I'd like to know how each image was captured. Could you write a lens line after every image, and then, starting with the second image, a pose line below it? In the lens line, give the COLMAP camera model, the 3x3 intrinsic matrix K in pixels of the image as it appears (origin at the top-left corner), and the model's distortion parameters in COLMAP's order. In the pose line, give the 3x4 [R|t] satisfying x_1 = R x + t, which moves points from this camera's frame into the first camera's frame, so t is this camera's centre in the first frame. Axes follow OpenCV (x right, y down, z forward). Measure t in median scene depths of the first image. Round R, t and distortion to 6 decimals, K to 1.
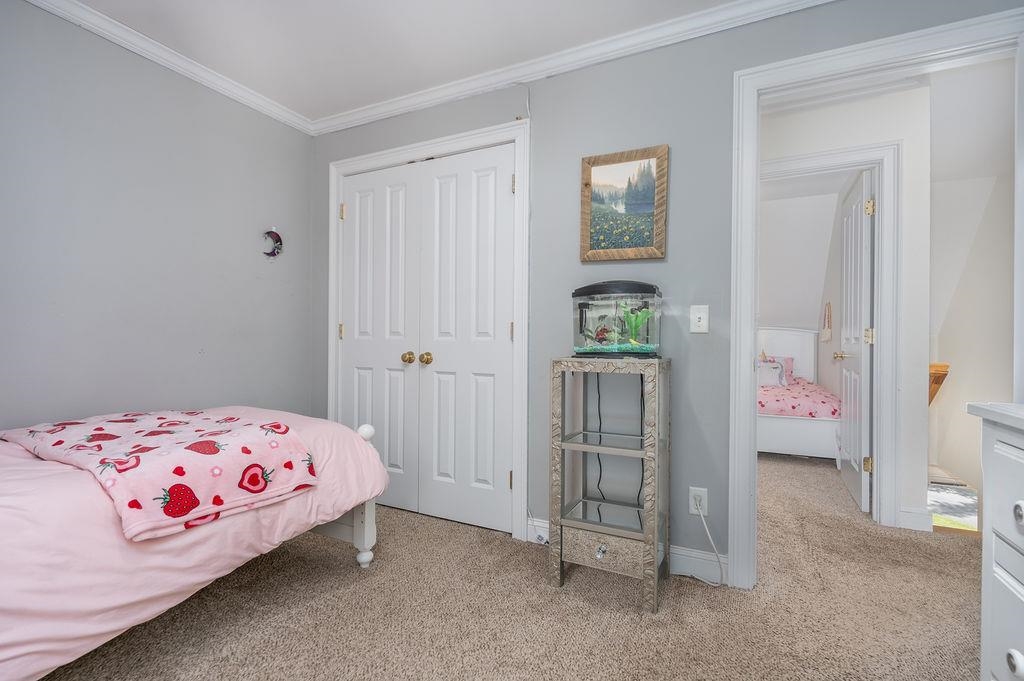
lens RADIAL K [[464.4, 0, 512.0], [0, 464.4, 341.8], [0, 0, 1]] dist [-0.007251, 0.001895]
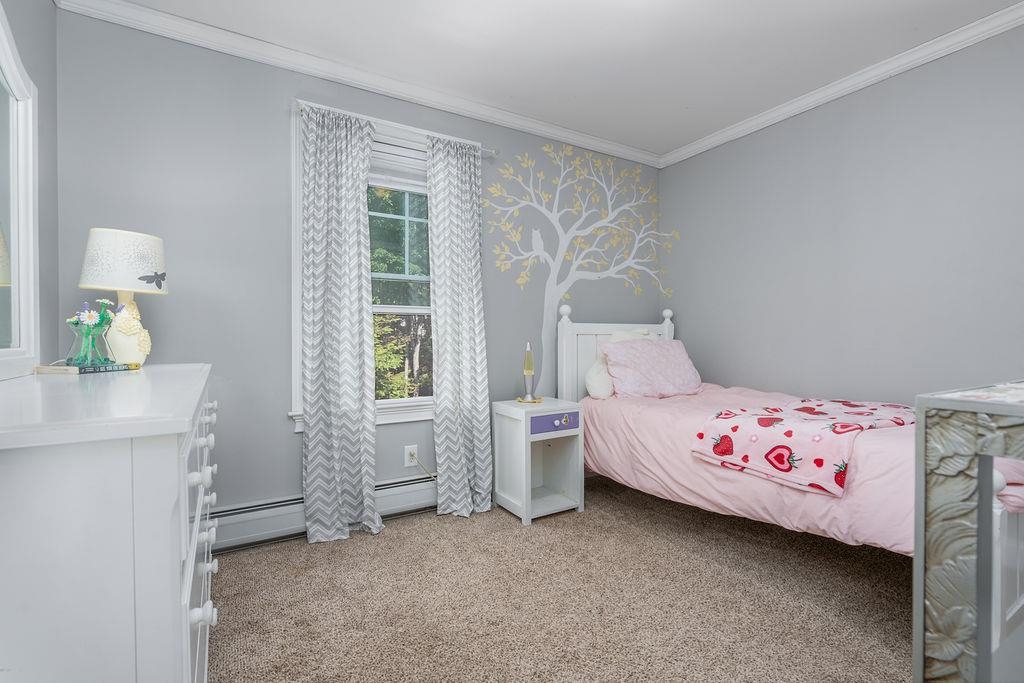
lens RADIAL K [[464.4, 0, 510.8], [0, 464.4, 338.9], [0, 0, 1]] dist [-0.007251, 0.001895]
pose [[-0.523762, 0.002368, -0.851861, 0.791752], [-0.003369, 0.999983, 0.004851, -0.002713], [0.851858, 0.005411, -0.523745, 1.055135]]
